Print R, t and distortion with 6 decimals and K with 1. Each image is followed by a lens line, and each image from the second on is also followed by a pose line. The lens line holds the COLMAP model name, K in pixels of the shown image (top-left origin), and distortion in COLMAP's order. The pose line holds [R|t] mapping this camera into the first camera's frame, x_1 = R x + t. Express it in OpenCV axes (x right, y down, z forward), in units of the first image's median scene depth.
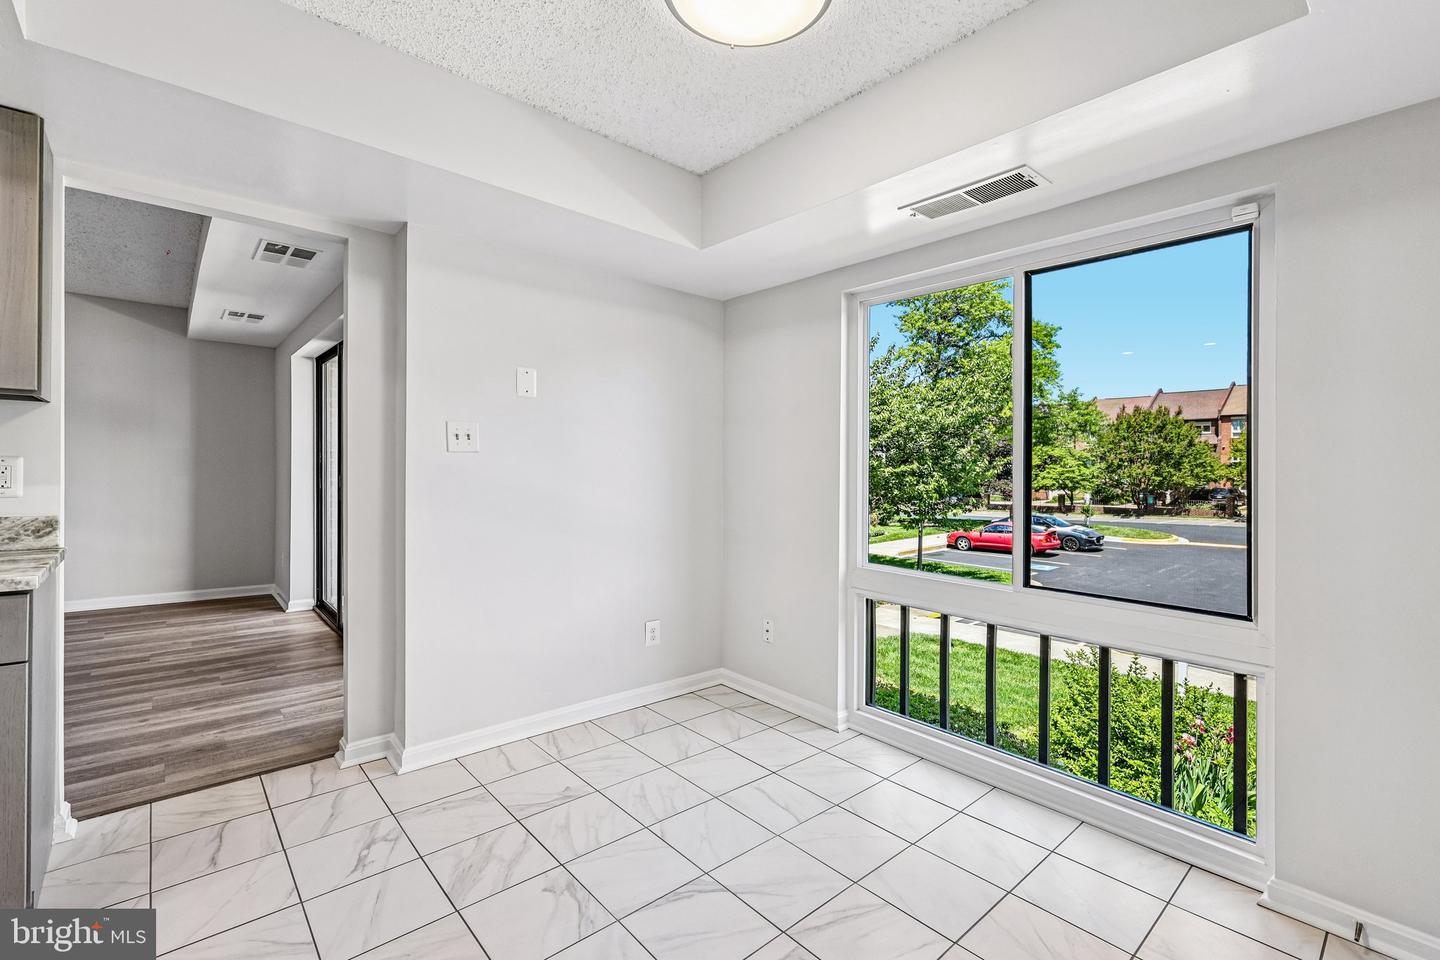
lens RADIAL K [[621.4, 0, 709.4], [0, 621.4, 468.2], [0, 0, 1]] dist [0.001469, 0.000054]
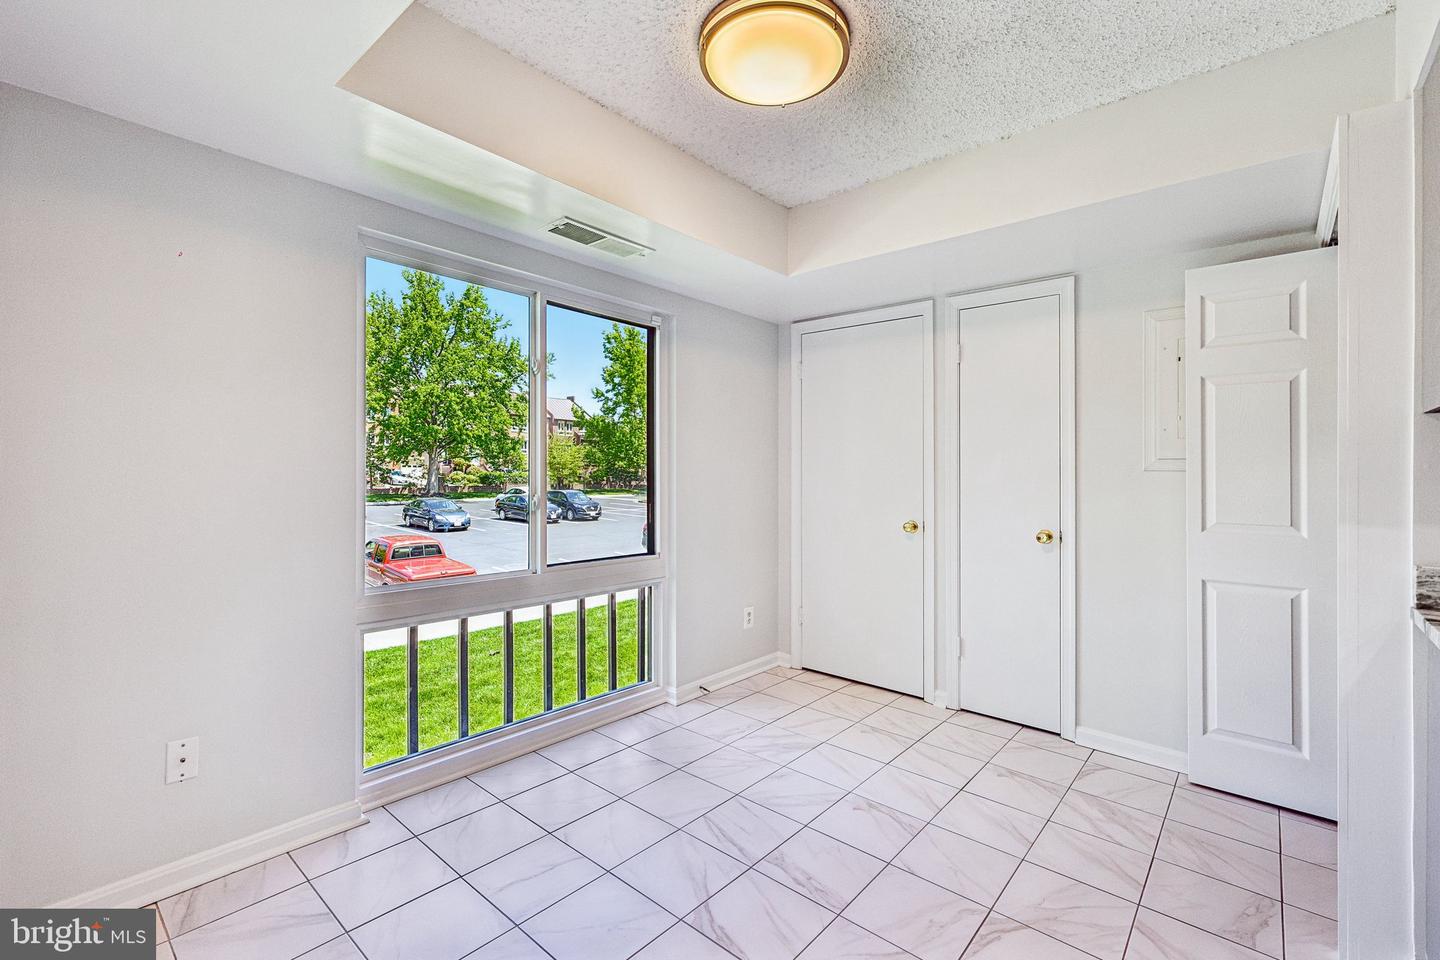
lens RADIAL K [[632.3, 0, 717.1], [0, 632.3, 467.4], [0, 0, 1]] dist [0.002560, 0.000058]
pose [[-0.129041, -0.019379, 0.991450, -0.624587], [-0.019596, 0.999664, 0.016989, -0.020182], [-0.991446, -0.017236, -0.129378, 0.734272]]
